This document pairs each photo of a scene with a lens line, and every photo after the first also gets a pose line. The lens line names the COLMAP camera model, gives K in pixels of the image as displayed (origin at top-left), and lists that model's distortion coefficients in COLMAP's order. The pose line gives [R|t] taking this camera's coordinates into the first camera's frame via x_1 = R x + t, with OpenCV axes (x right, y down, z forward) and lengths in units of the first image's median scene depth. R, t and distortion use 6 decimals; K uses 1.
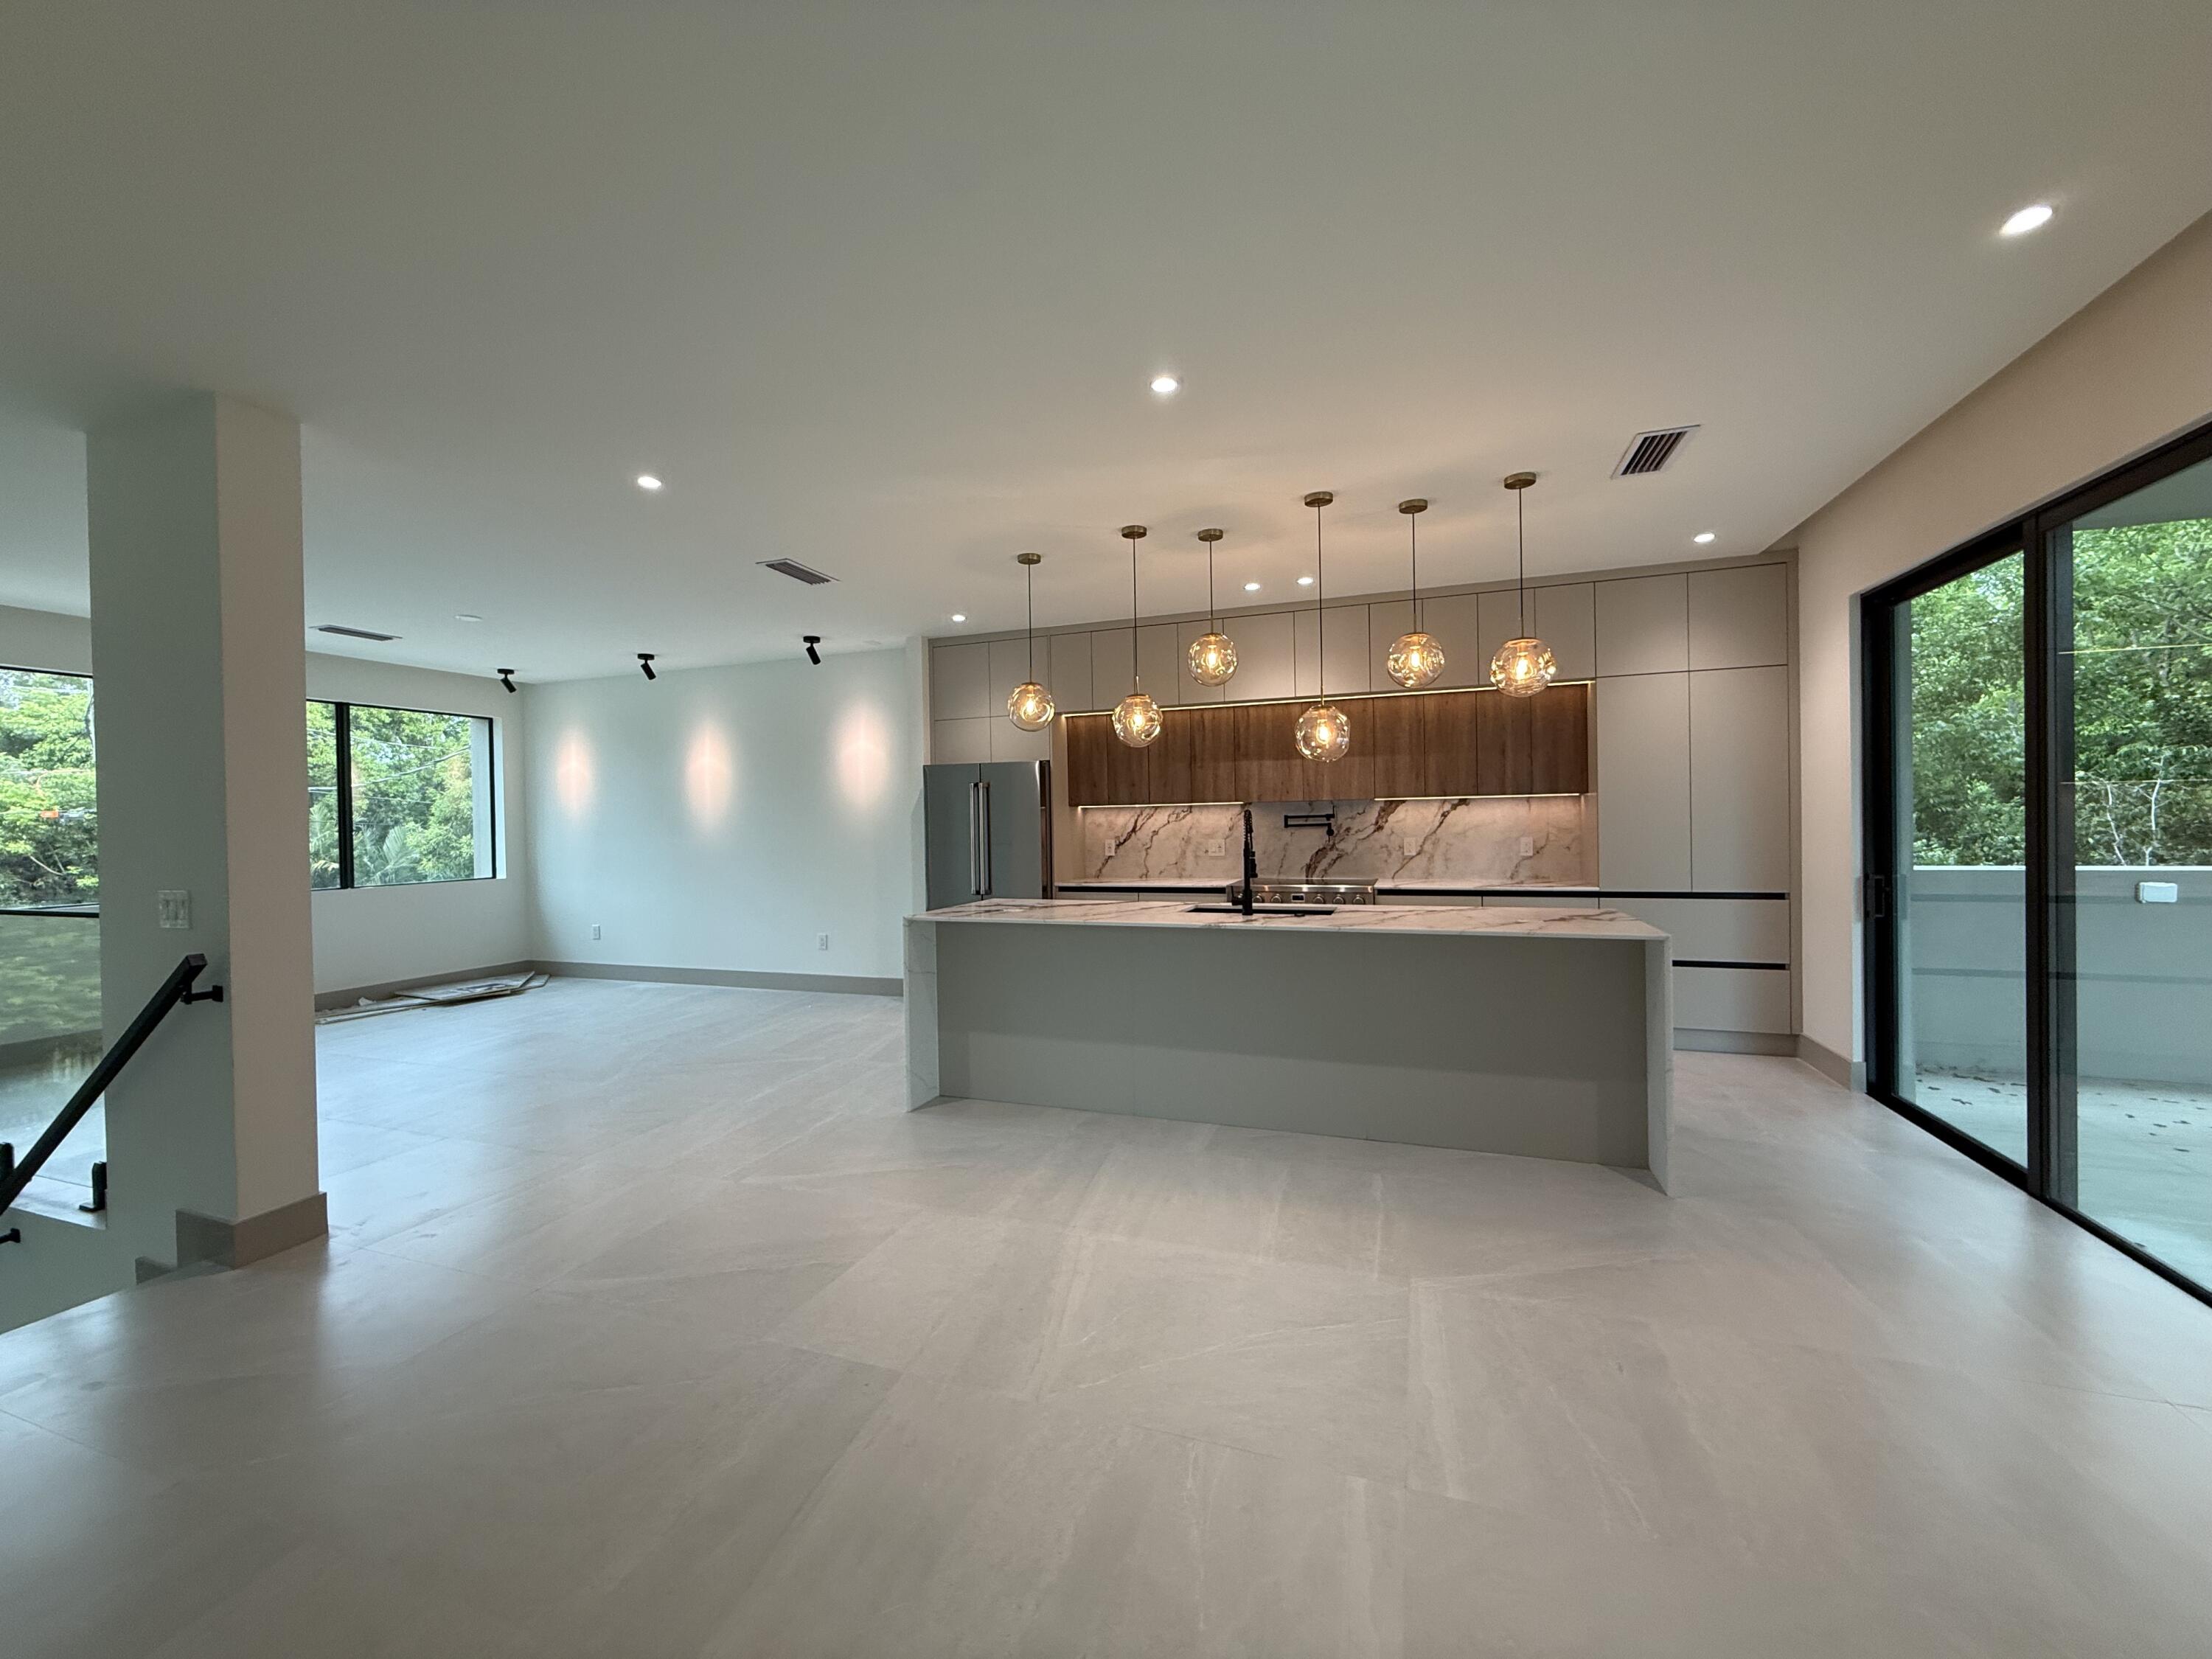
lens RADIAL K [[877.3, 0, 1097.9], [0, 877.3, 828.4], [0, 0, 1]] dist [-0.000503, 0.000318]
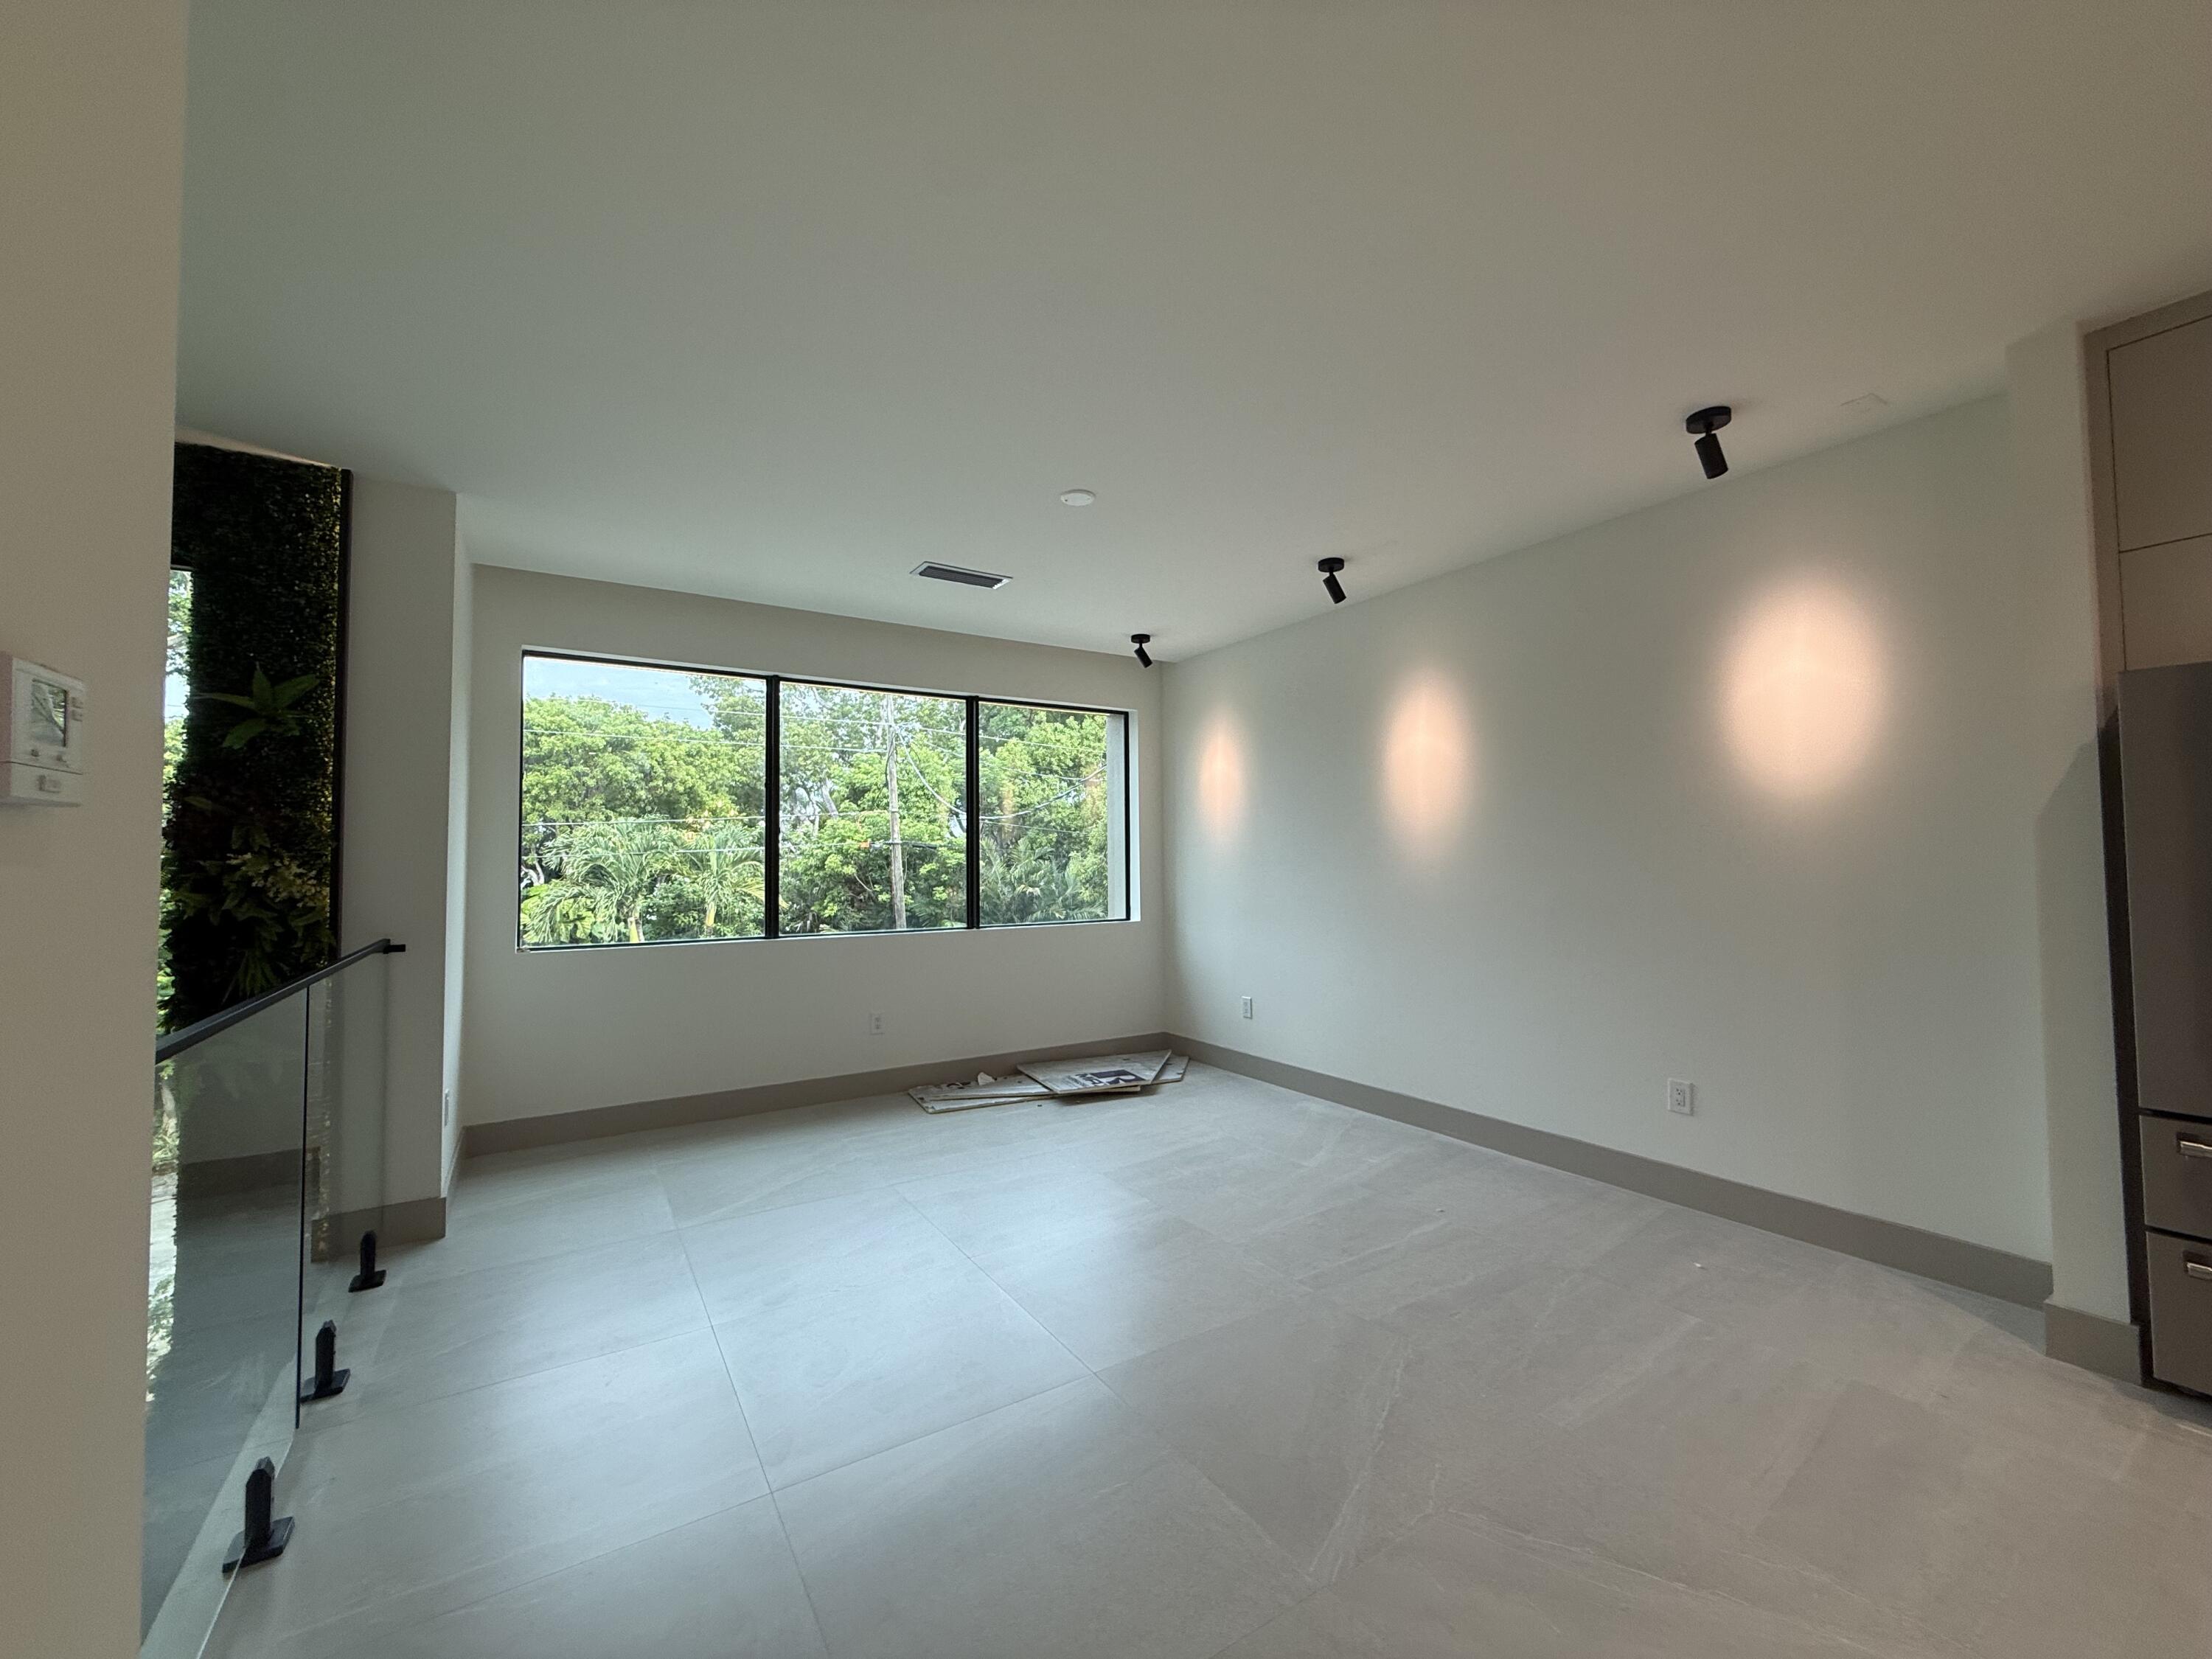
lens RADIAL K [[877.3, 0, 1099.0], [0, 877.3, 830.5], [0, 0, 1]] dist [-0.000503, 0.000318]
pose [[0.789316, -0.011945, -0.613872, -0.298284], [-0.010474, 0.999403, -0.032914, 0.004977], [0.613898, 0.032410, 0.788719, 0.475155]]
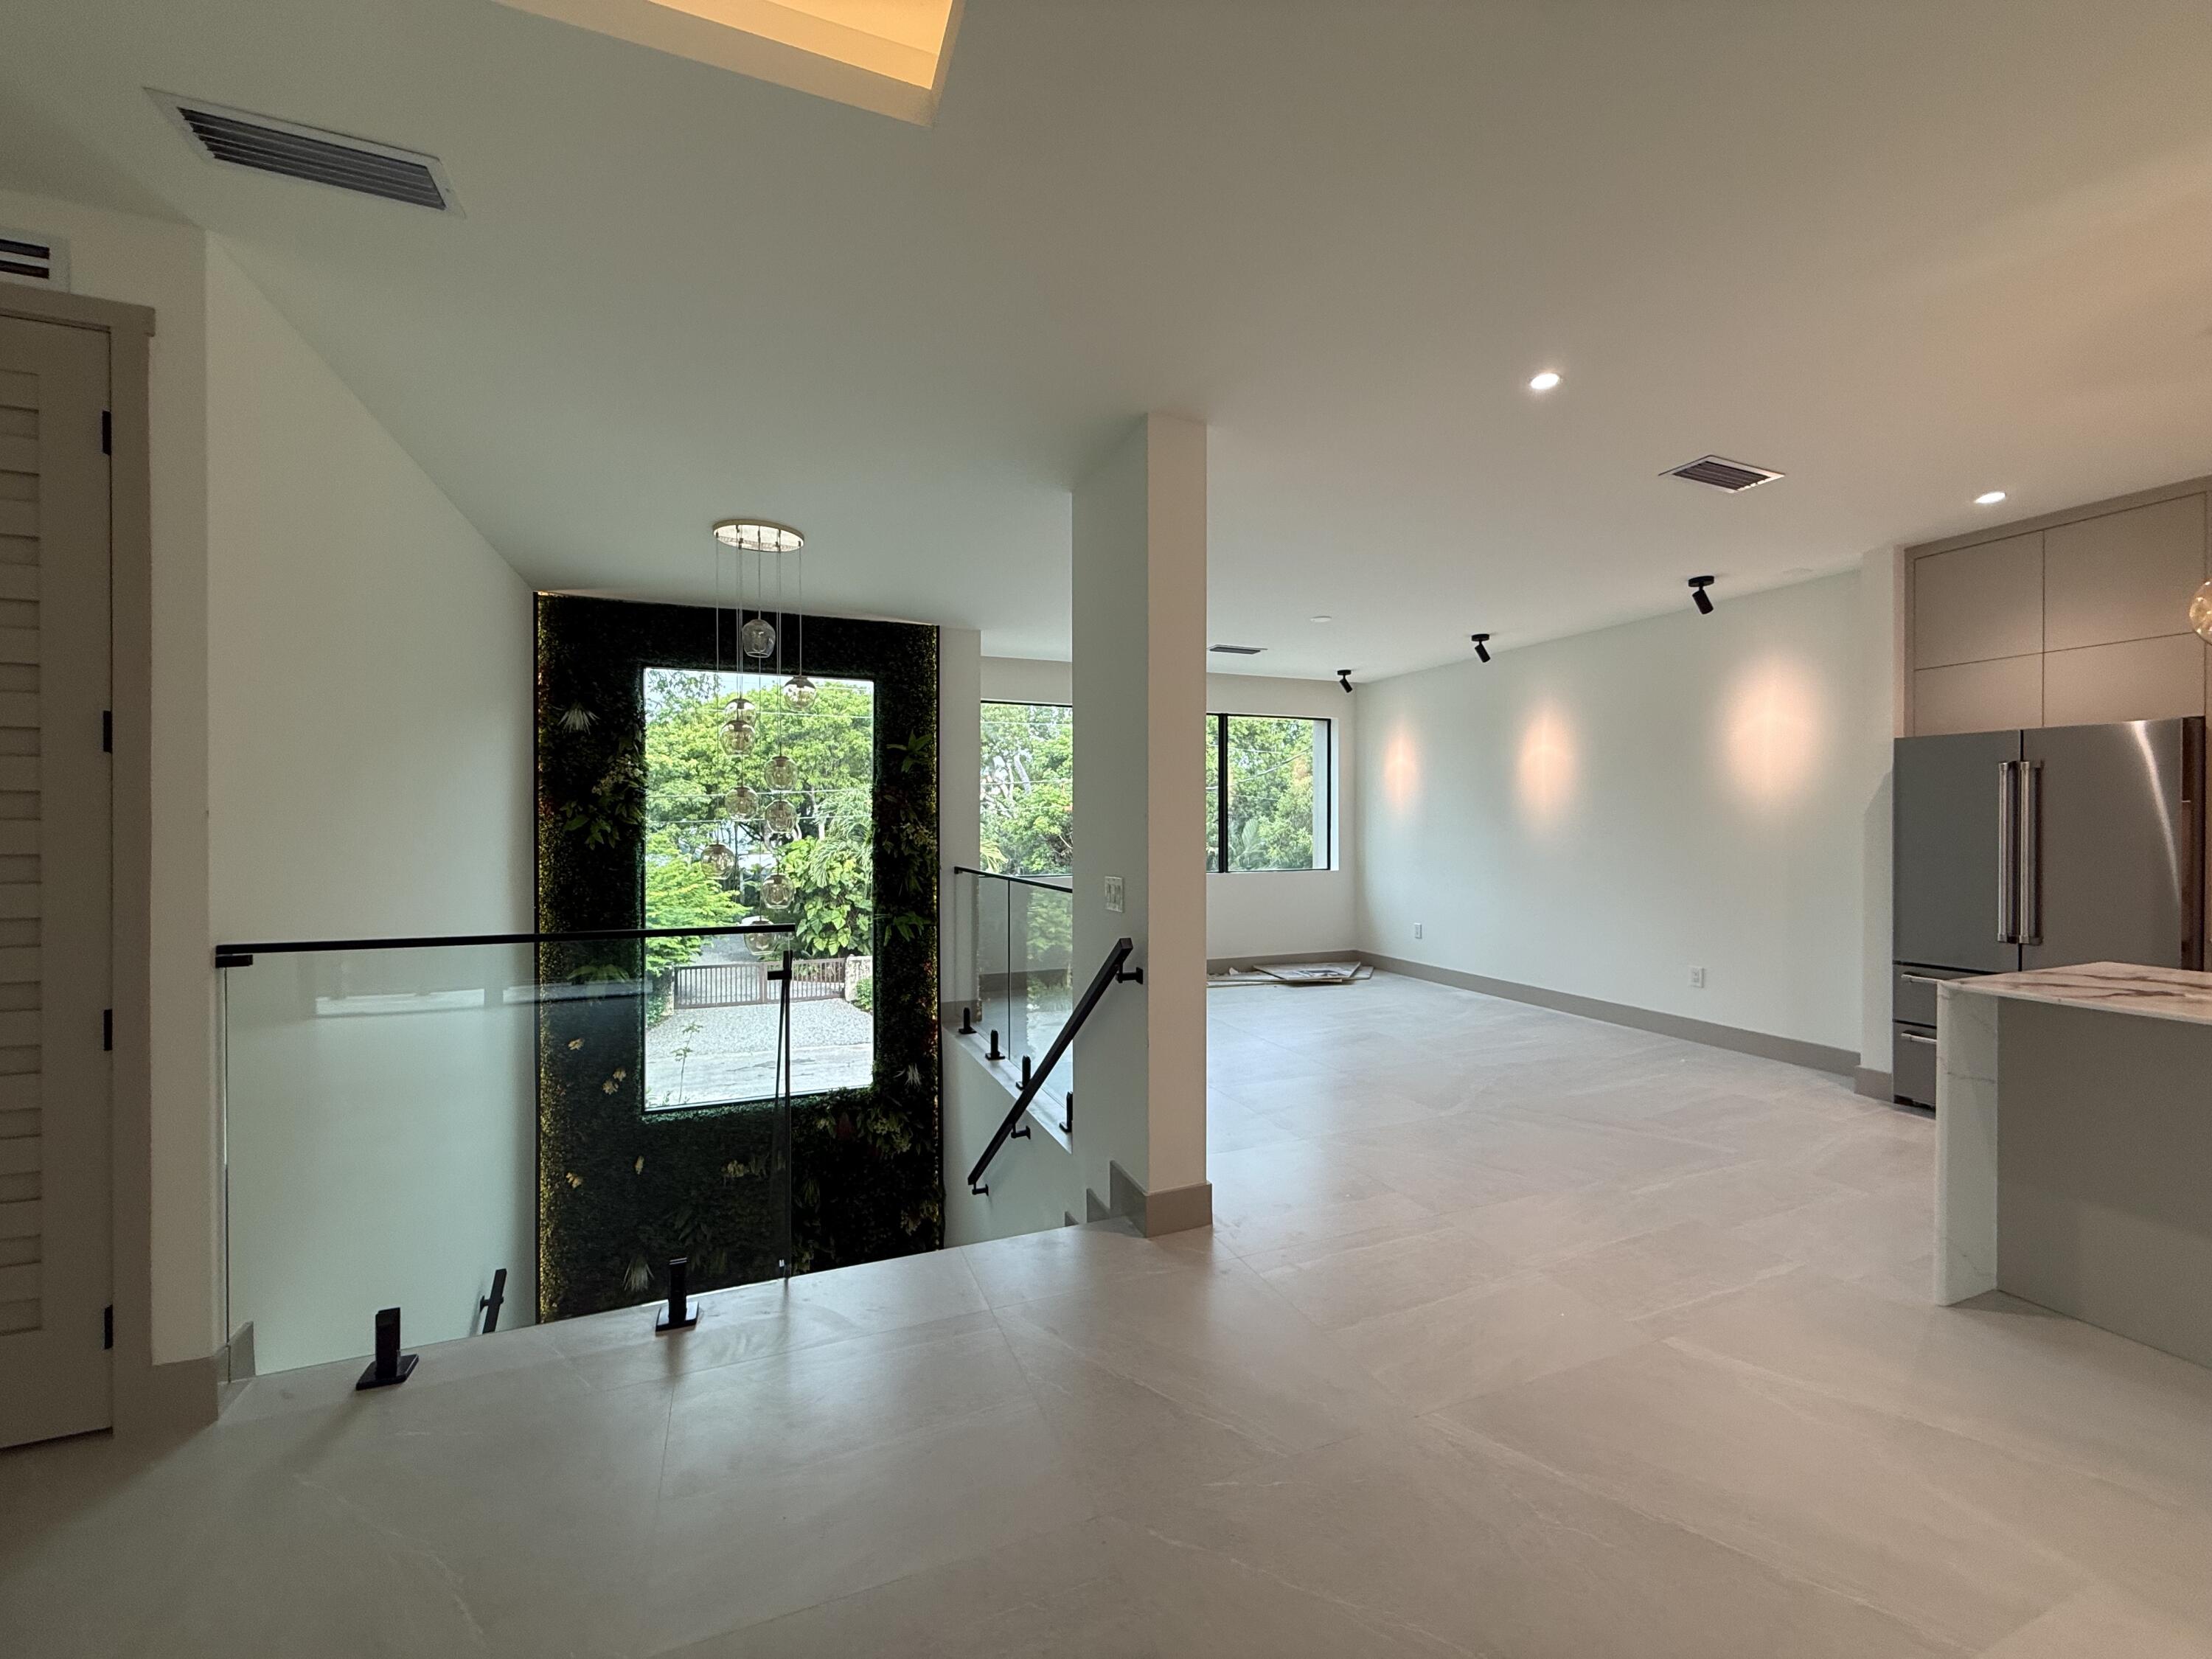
lens RADIAL K [[877.3, 0, 1103.2], [0, 877.3, 832.4], [0, 0, 1]] dist [-0.000503, 0.000318]
pose [[0.668767, 0.023419, -0.743103, -0.102573], [-0.016546, 0.999725, 0.016616, -0.002016], [0.743288, 0.001184, 0.668971, 0.106265]]
